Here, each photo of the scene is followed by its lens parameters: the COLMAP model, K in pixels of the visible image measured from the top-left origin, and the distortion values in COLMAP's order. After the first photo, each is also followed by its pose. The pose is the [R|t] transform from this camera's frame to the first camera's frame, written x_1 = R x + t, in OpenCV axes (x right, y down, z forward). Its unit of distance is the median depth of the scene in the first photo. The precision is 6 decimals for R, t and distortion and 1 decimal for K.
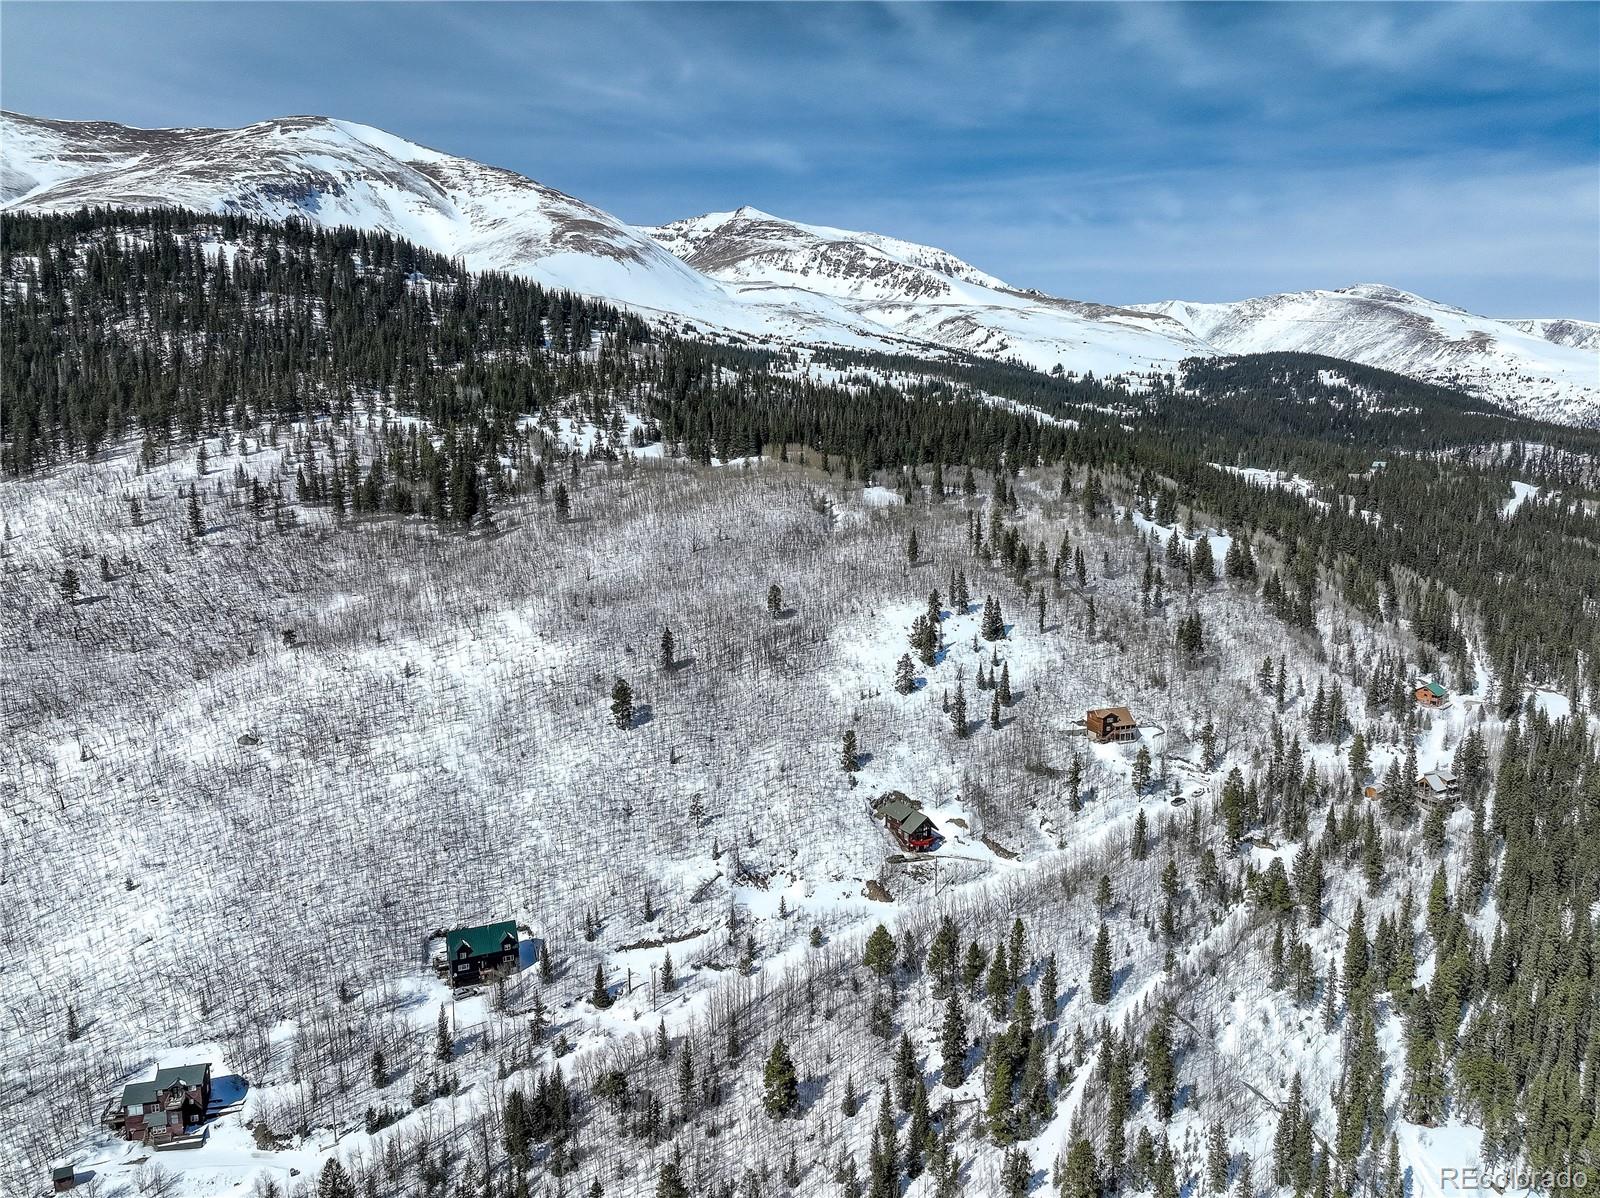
lens RADIAL K [[1117.2, 0, 798.2], [0, 1117.2, 598.5], [0, 0, 1]] dist [0.012274, 0.019890]
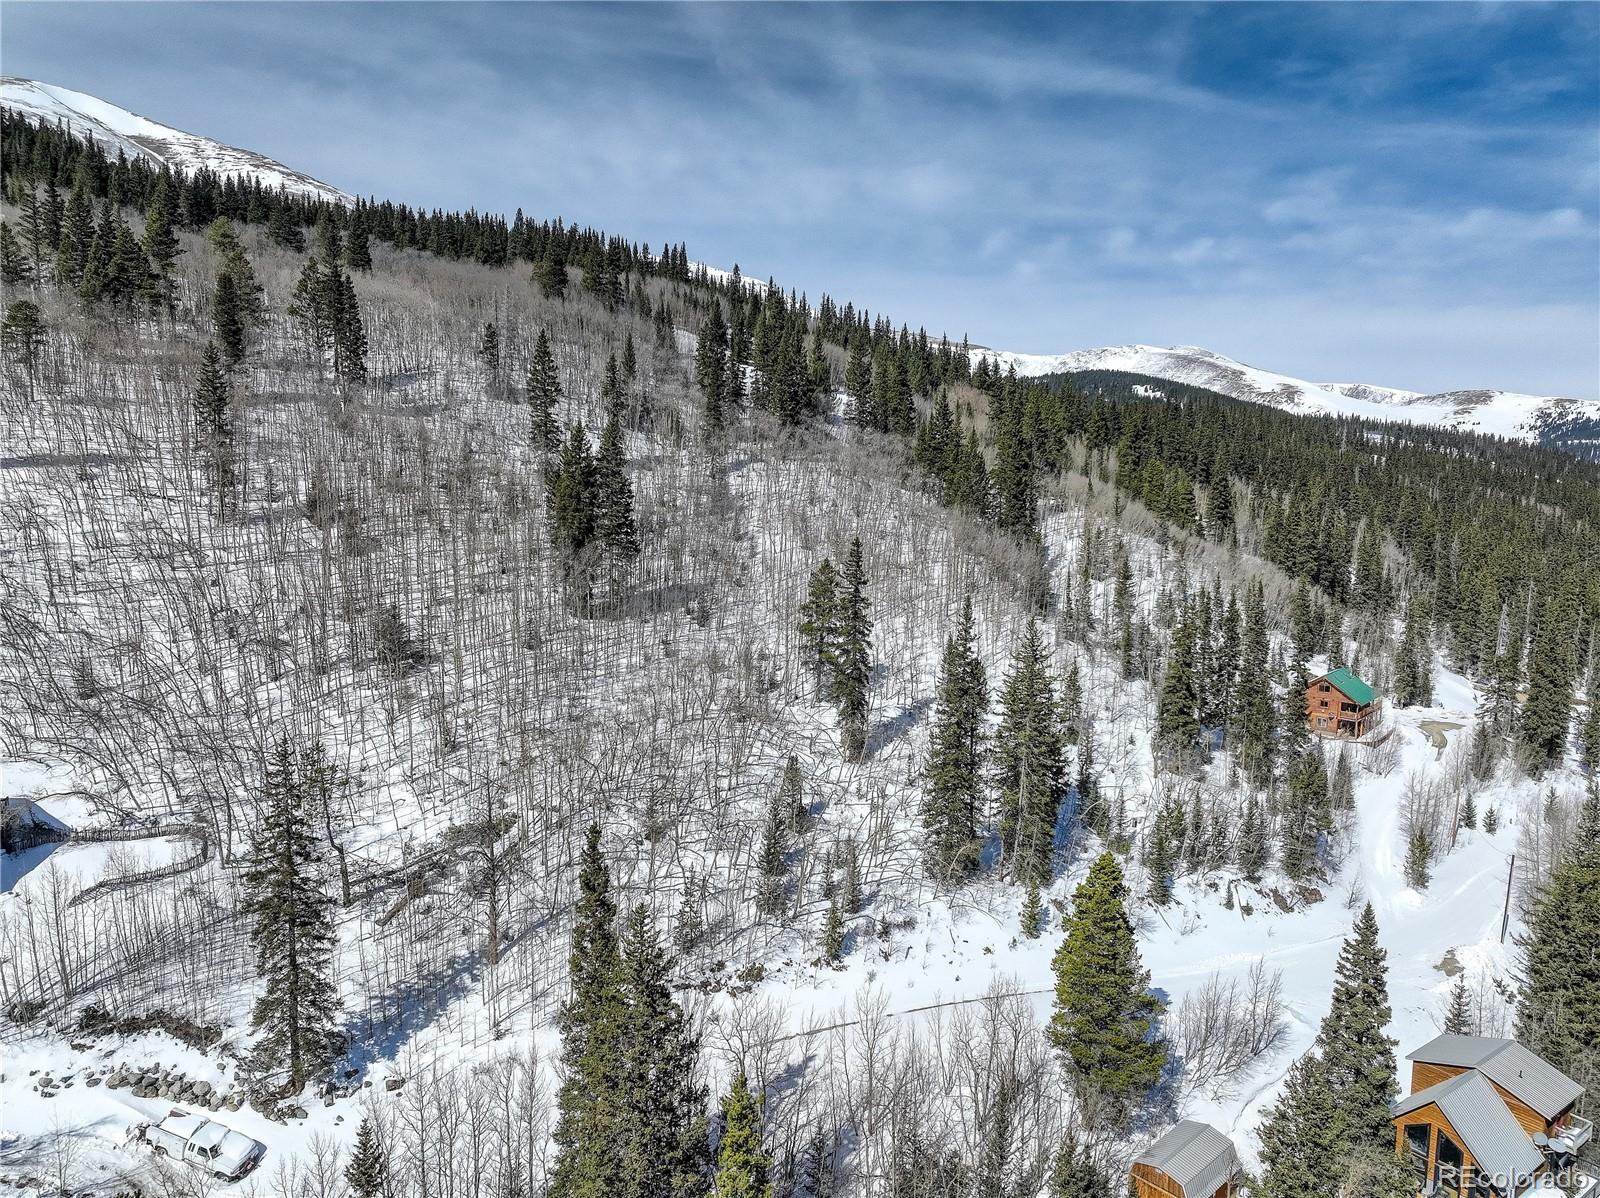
lens RADIAL K [[1117.2, 0, 801.9], [0, 1117.2, 601.1], [0, 0, 1]] dist [0.012274, 0.019890]
pose [[0.990852, 0.006466, 0.134795, 0.057329], [0.000162, 0.998794, -0.049100, 0.011587], [-0.134949, 0.048673, 0.989656, 0.110251]]
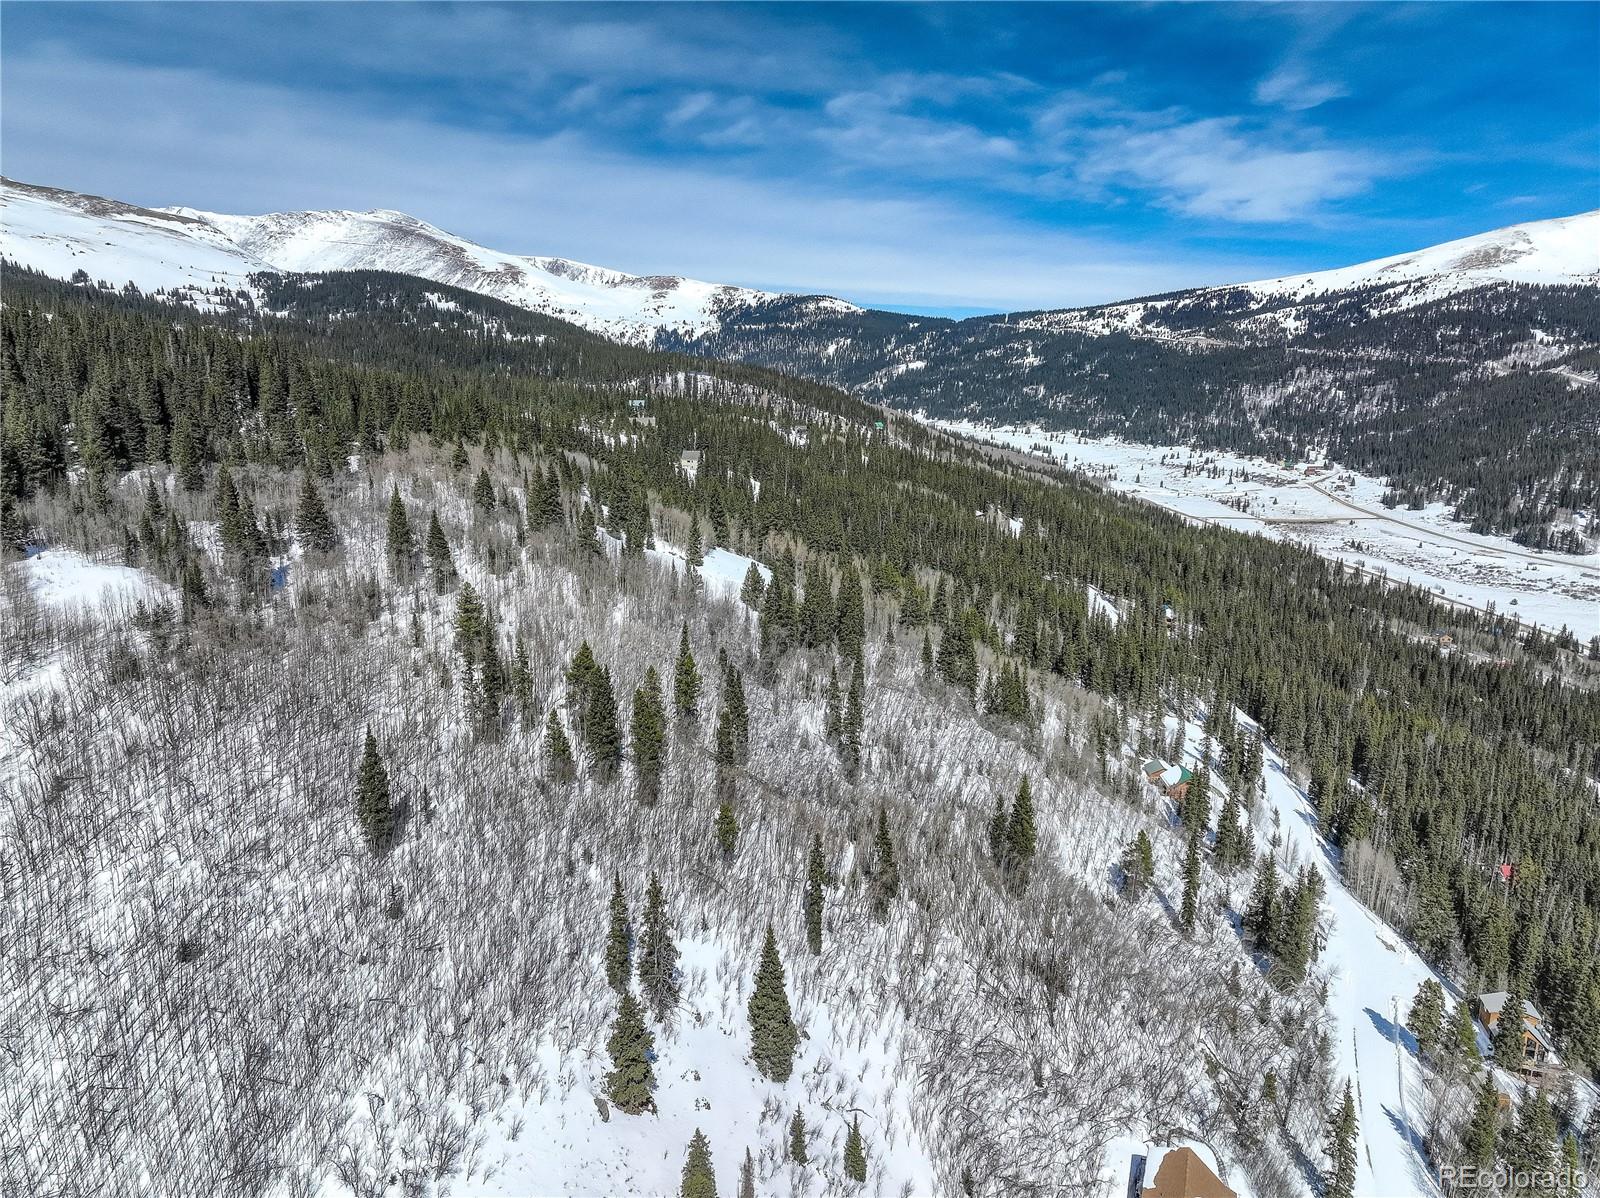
lens RADIAL K [[1117.2, 0, 801.5], [0, 1117.2, 597.6], [0, 0, 1]] dist [0.012274, 0.019890]
pose [[0.686637, -0.160309, 0.709106, -0.004925], [0.116334, 0.987045, 0.110495, -0.018524], [-0.717632, 0.006623, 0.696391, 0.113937]]
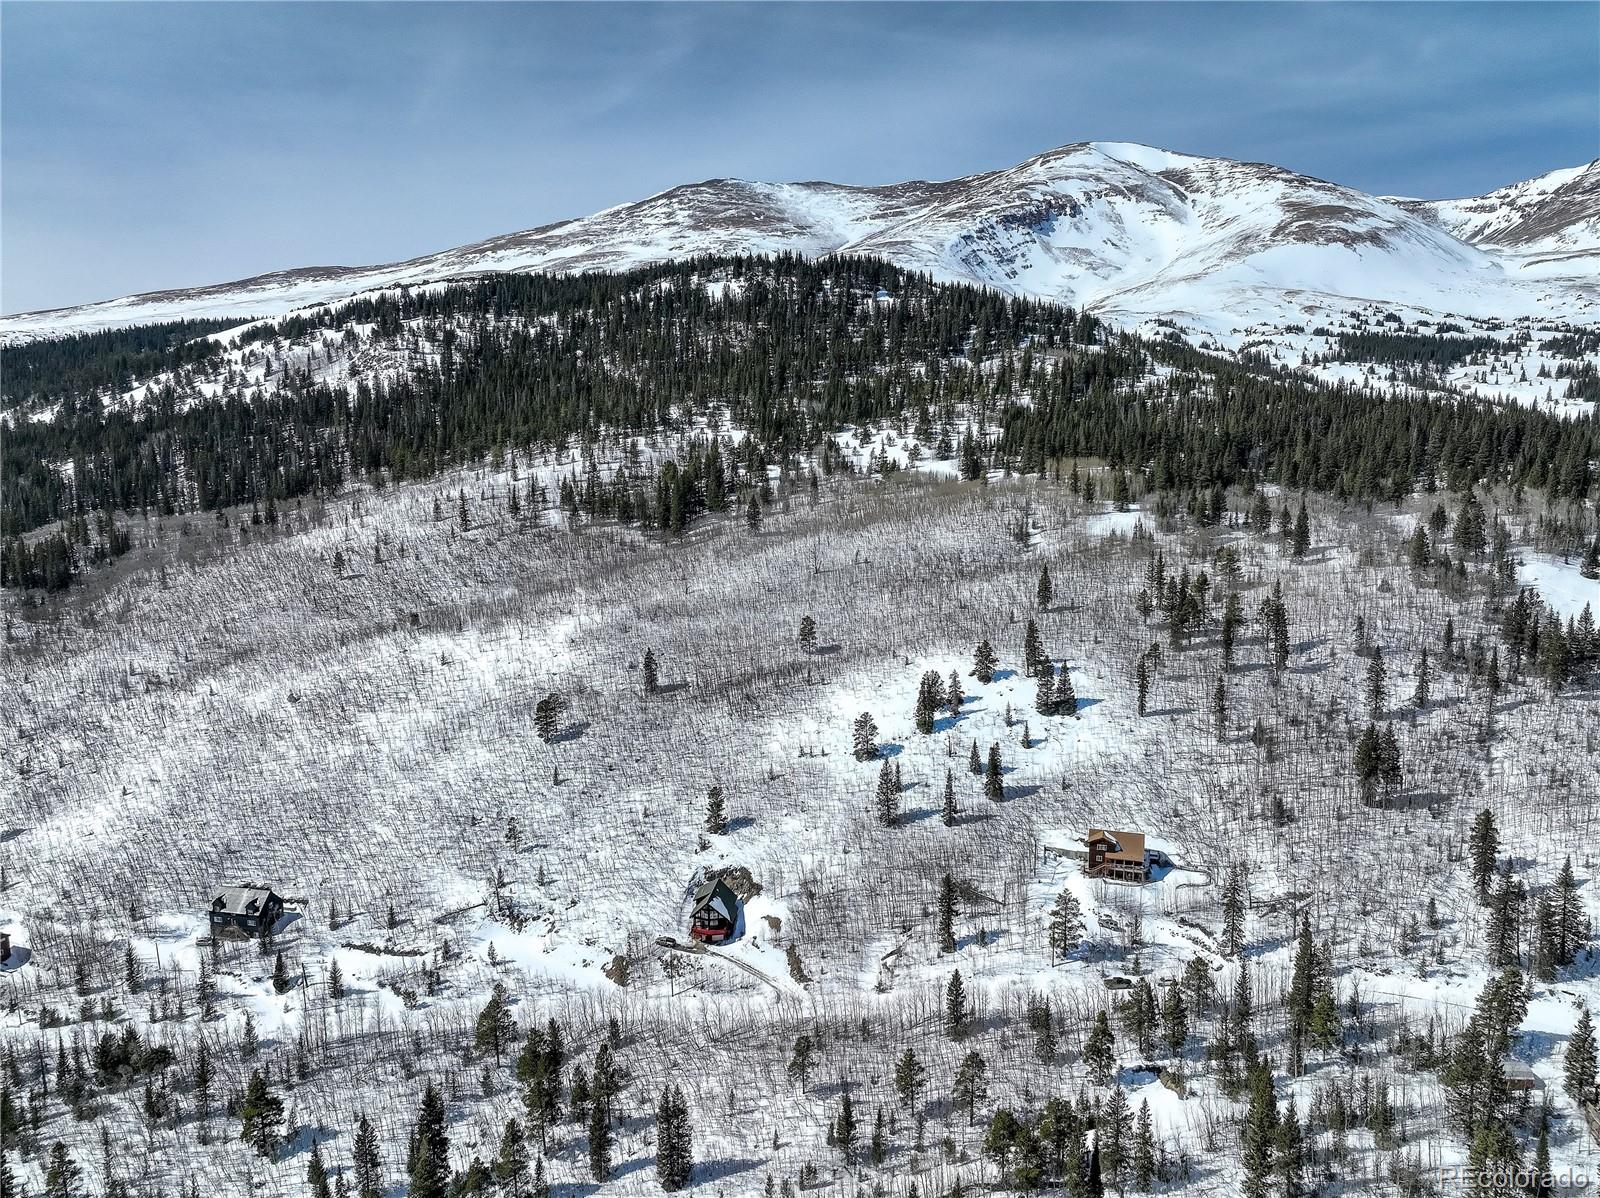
lens RADIAL K [[1117.2, 0, 801.1], [0, 1117.2, 600.3], [0, 0, 1]] dist [0.012274, 0.019890]
pose [[0.774569, 0.084974, -0.626755, 0.077219], [-0.088966, 0.995720, 0.025048, -0.006753], [0.626201, 0.036358, 0.778814, 0.043009]]
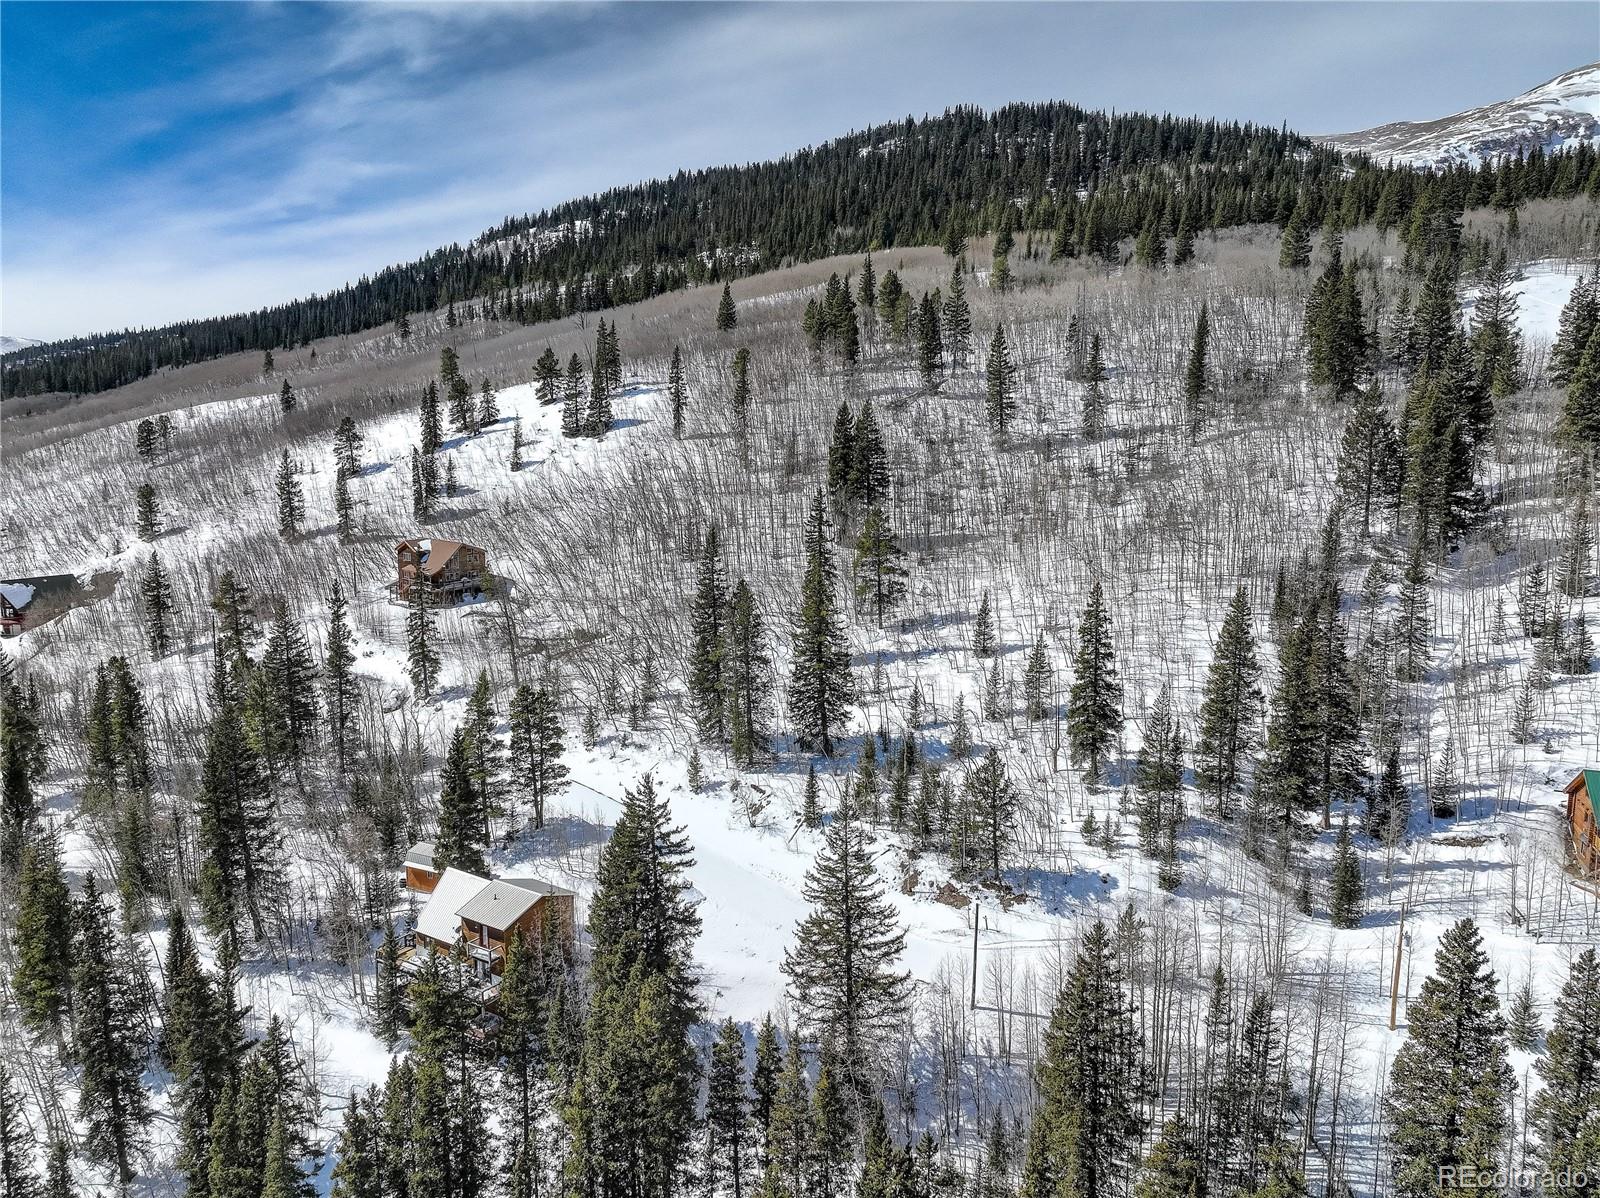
lens RADIAL K [[1117.2, 0, 802.8], [0, 1117.2, 600.2], [0, 0, 1]] dist [0.012274, 0.019890]
pose [[0.458859, 0.136792, -0.877916, 0.108611], [-0.154162, 0.985348, 0.072955, 0.008777], [0.875033, 0.101865, 0.473224, 0.125581]]
